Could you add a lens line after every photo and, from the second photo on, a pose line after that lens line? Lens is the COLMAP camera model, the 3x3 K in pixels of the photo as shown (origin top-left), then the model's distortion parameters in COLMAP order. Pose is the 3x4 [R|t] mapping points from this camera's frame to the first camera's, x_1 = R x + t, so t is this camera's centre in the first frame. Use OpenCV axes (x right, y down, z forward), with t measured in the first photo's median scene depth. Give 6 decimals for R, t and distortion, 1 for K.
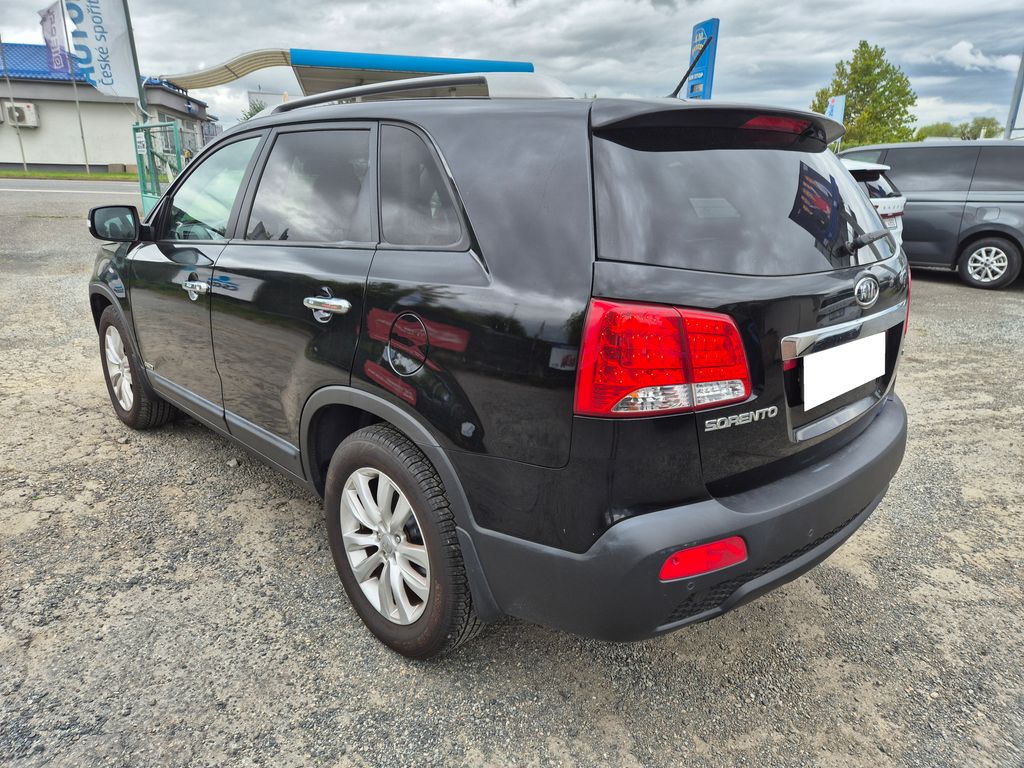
lens RADIAL K [[691.3, 0, 514.7], [0, 691.3, 383.2], [0, 0, 1]] dist [0.061790, -0.038543]
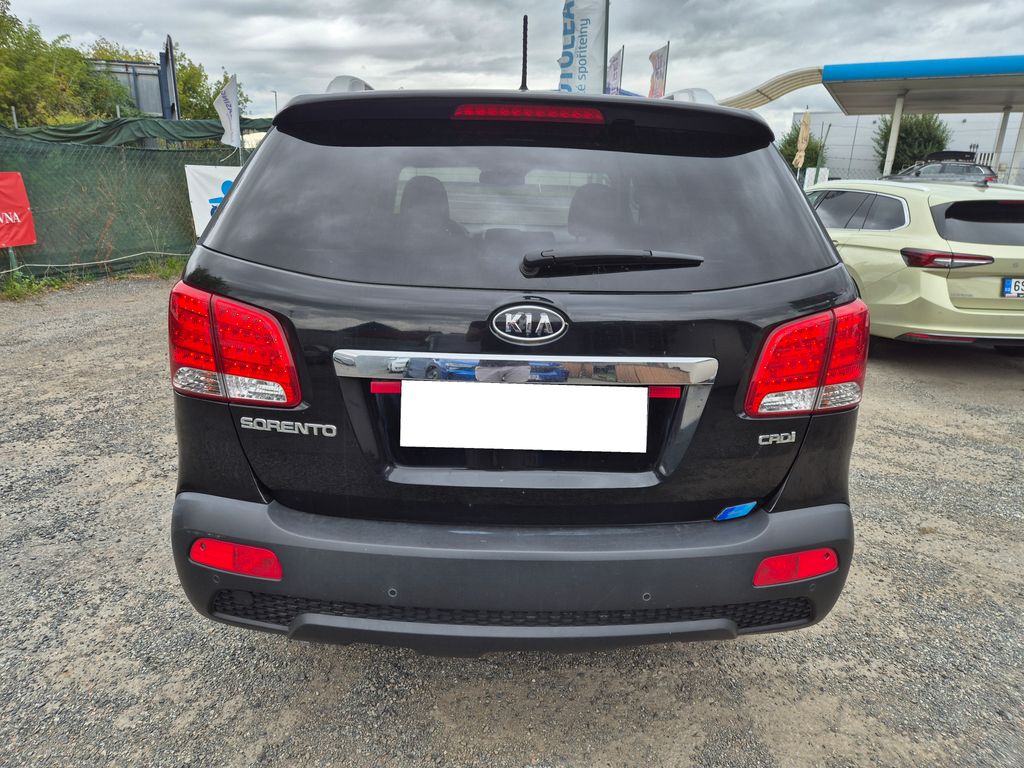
lens RADIAL K [[691.3, 0, 514.7], [0, 691.3, 383.2], [0, 0, 1]] dist [0.061790, -0.038543]
pose [[0.743679, 0.191262, -0.640594, 1.106426], [-0.209220, 0.976655, 0.048713, -0.111680], [0.634956, 0.097798, 0.766333, 0.463974]]
